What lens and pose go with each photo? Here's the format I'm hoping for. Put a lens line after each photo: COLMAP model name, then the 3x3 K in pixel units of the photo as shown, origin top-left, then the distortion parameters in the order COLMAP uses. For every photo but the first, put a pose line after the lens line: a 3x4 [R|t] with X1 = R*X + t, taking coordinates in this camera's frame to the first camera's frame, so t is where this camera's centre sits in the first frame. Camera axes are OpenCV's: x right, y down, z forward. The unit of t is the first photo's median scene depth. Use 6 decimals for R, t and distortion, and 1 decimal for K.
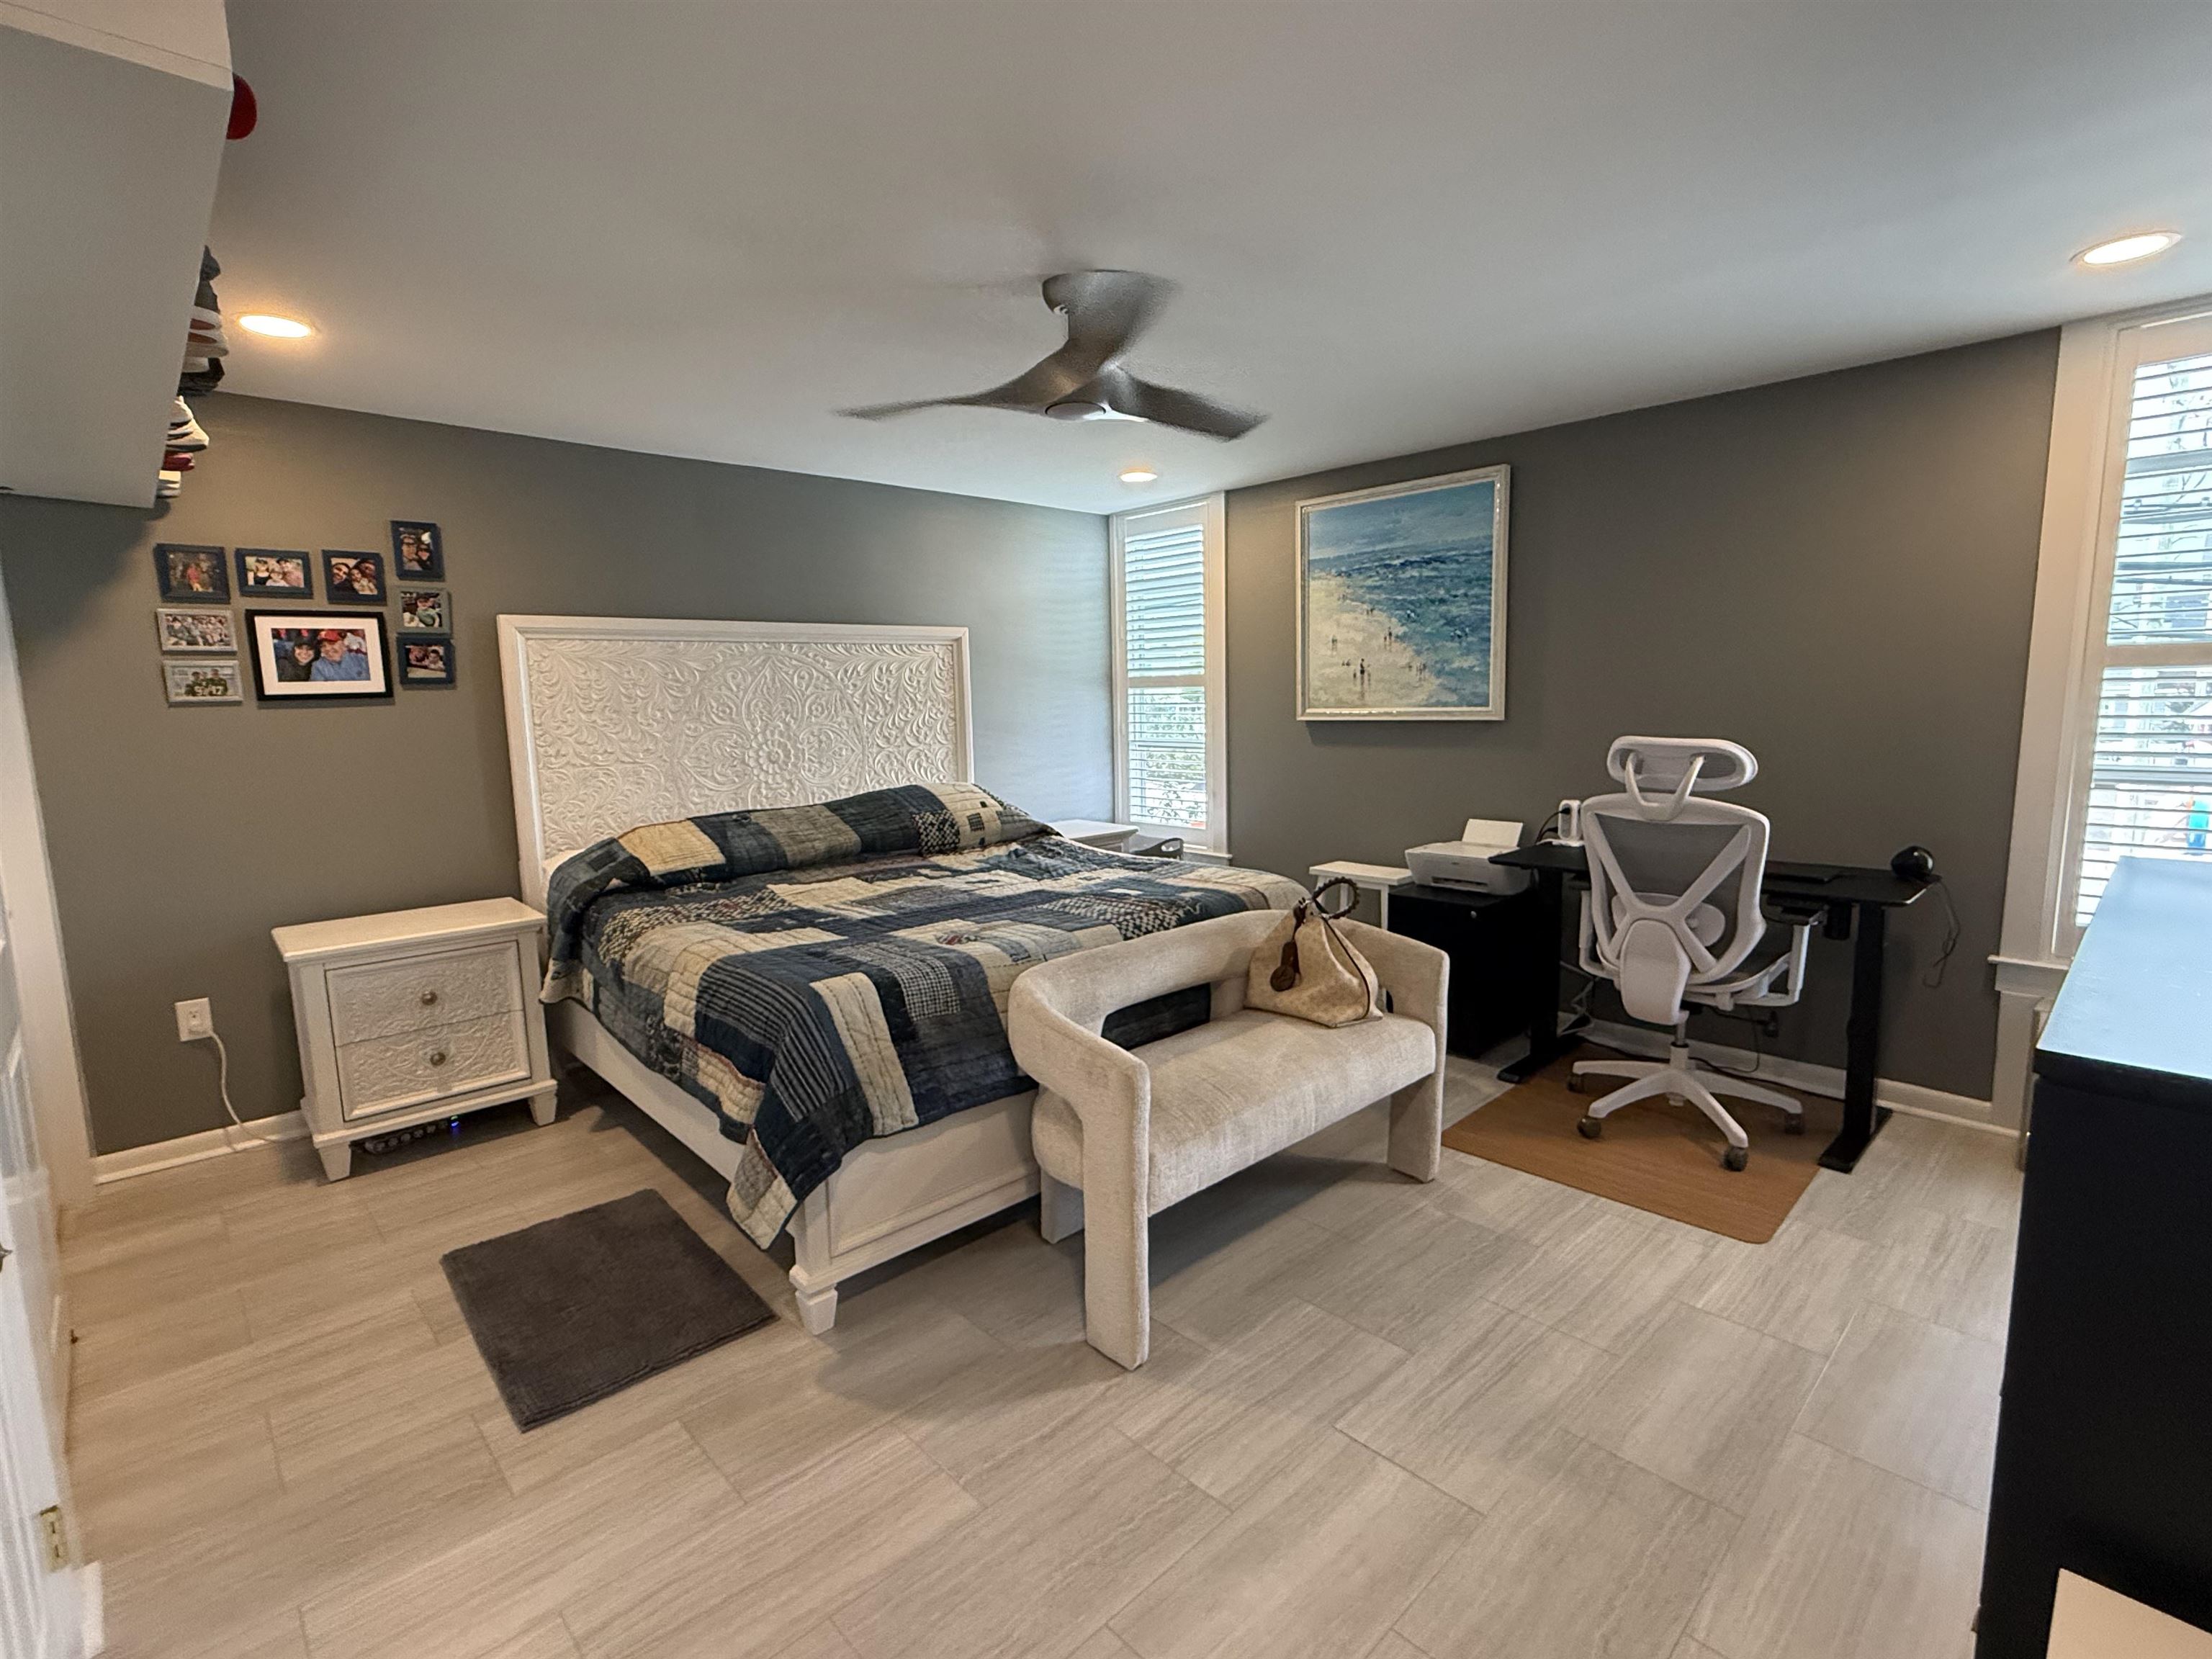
lens RADIAL K [[1021.7, 0, 1104.4], [0, 1021.7, 814.8], [0, 0, 1]] dist [-0.007885, 0.002495]
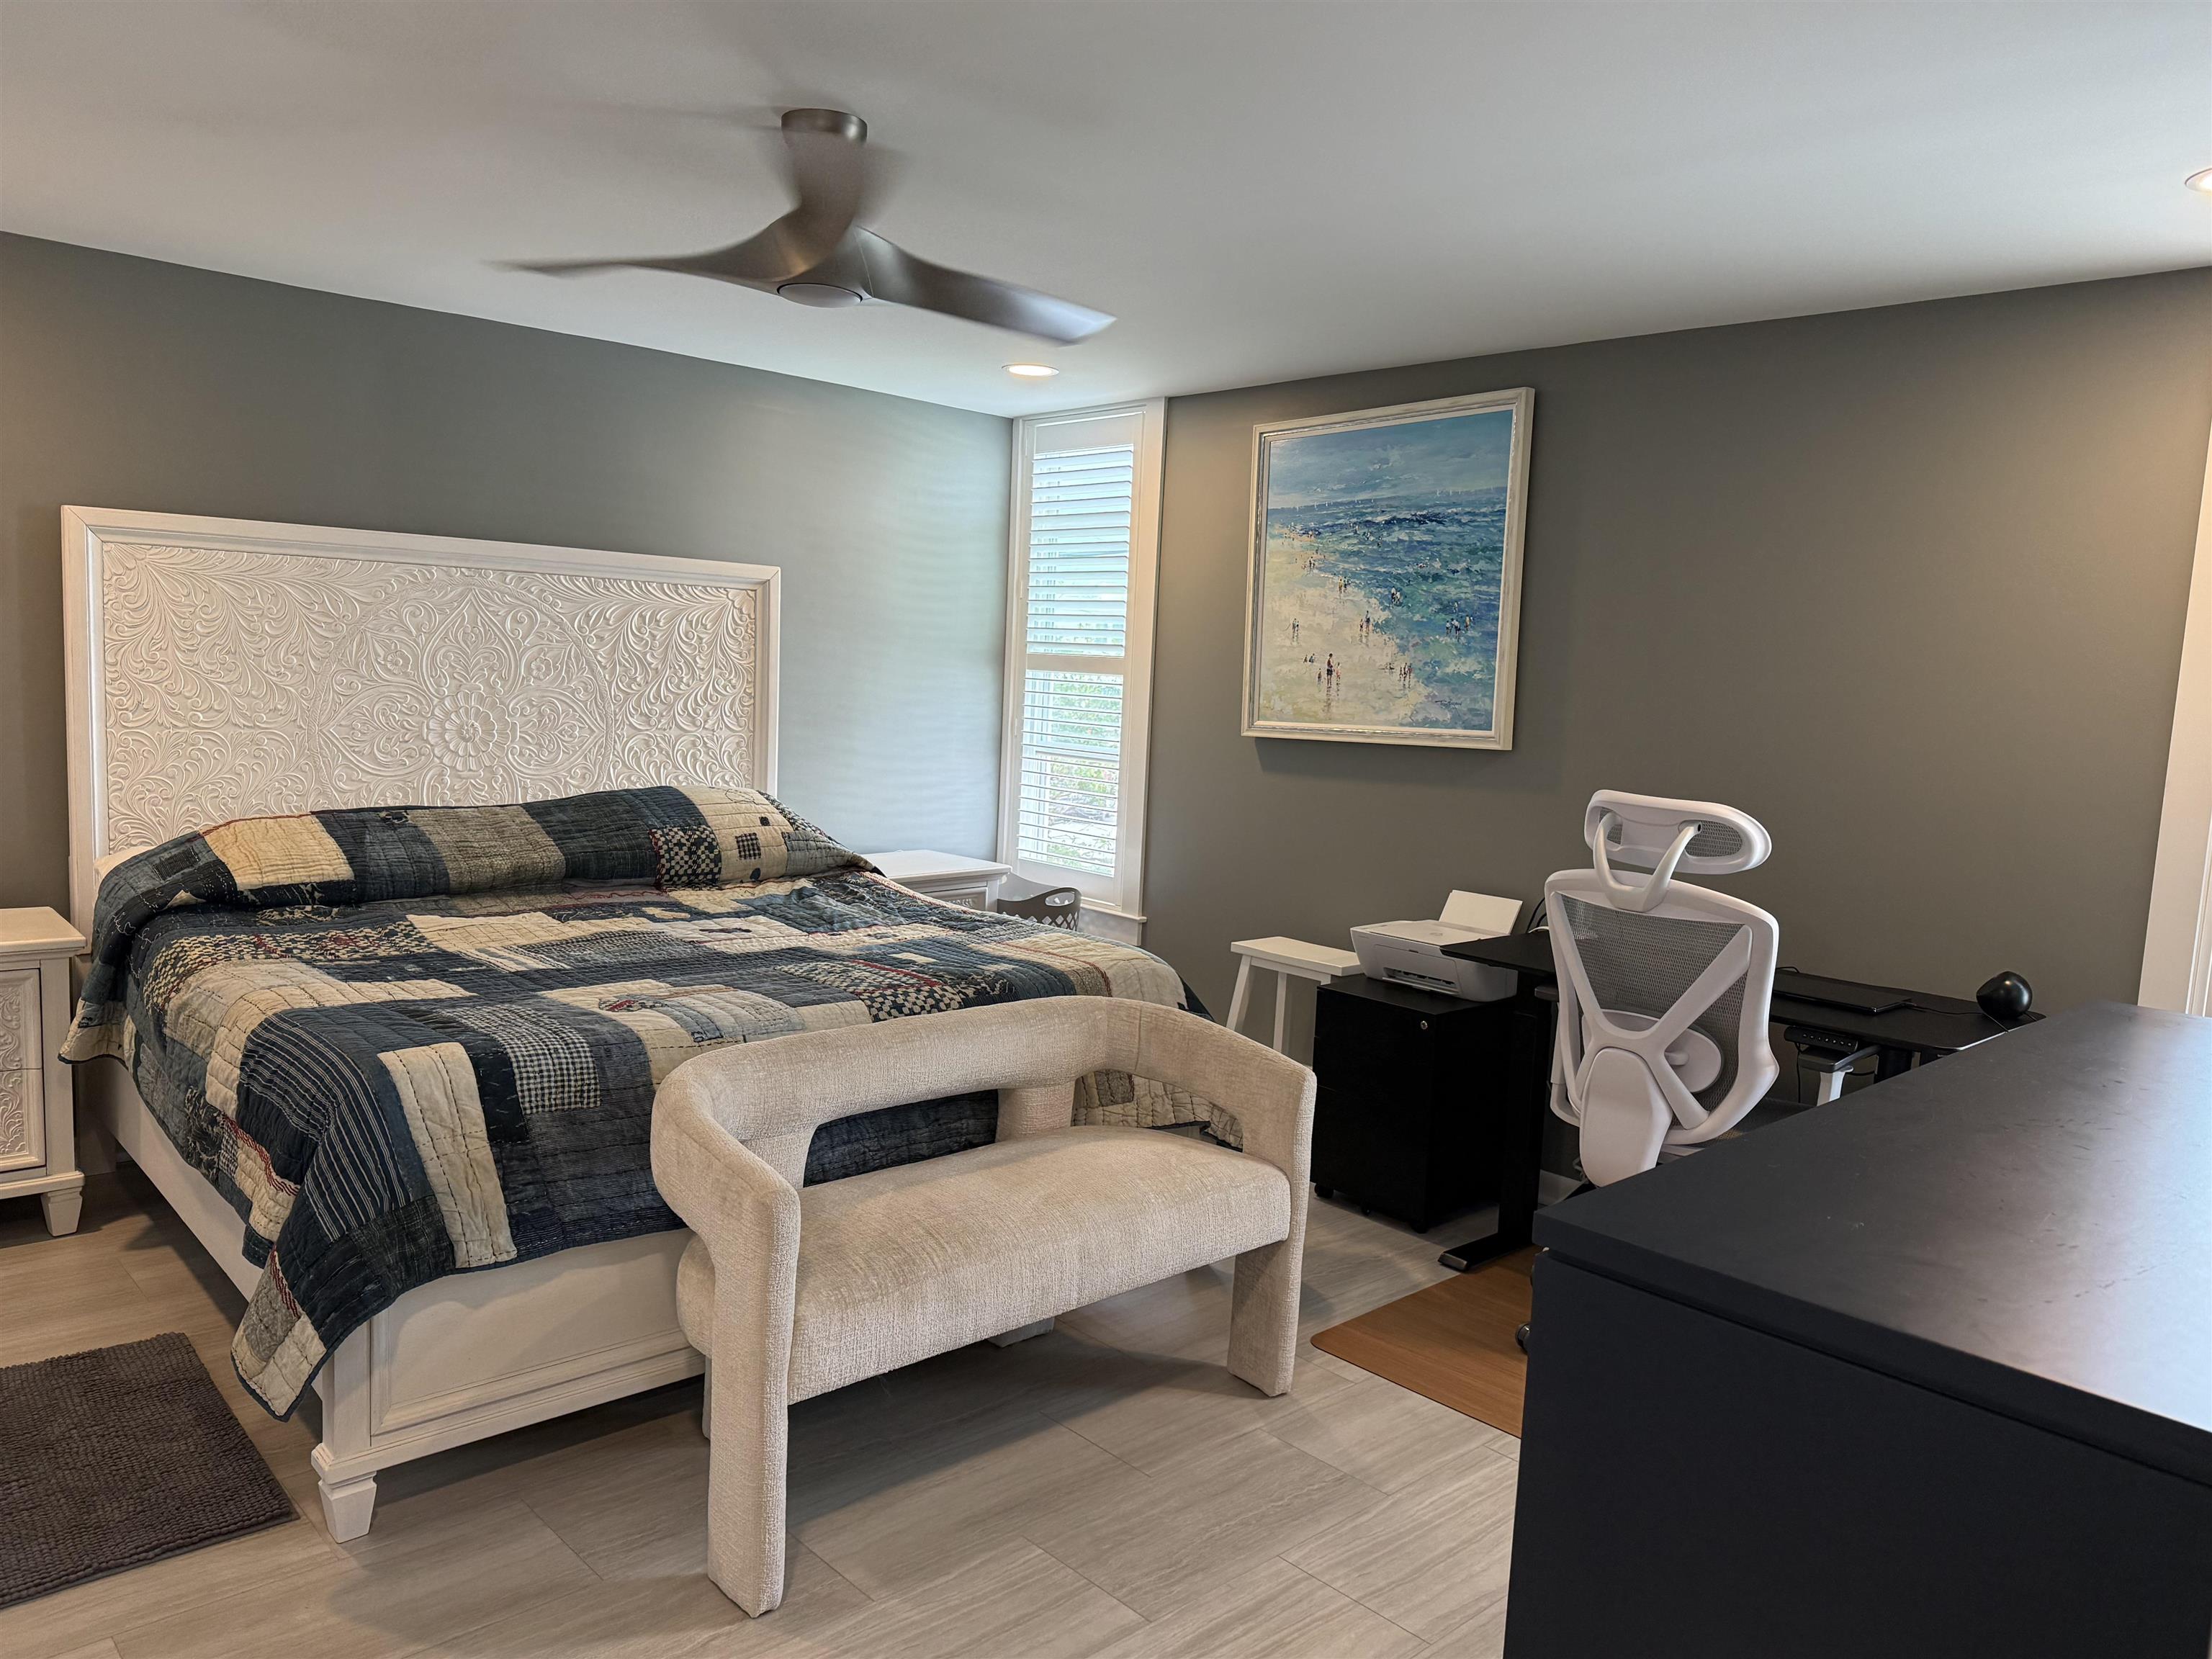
lens RADIAL K [[1535.5, 0, 1118.4], [0, 1535.5, 811.6], [0, 0, 1]] dist [0.037888, -0.040135]
pose [[0.997566, 0.069720, 0.001357, 0.173361], [-0.069668, 0.997291, -0.023608, -0.012309], [-0.003000, 0.023456, 0.999720, -0.080584]]
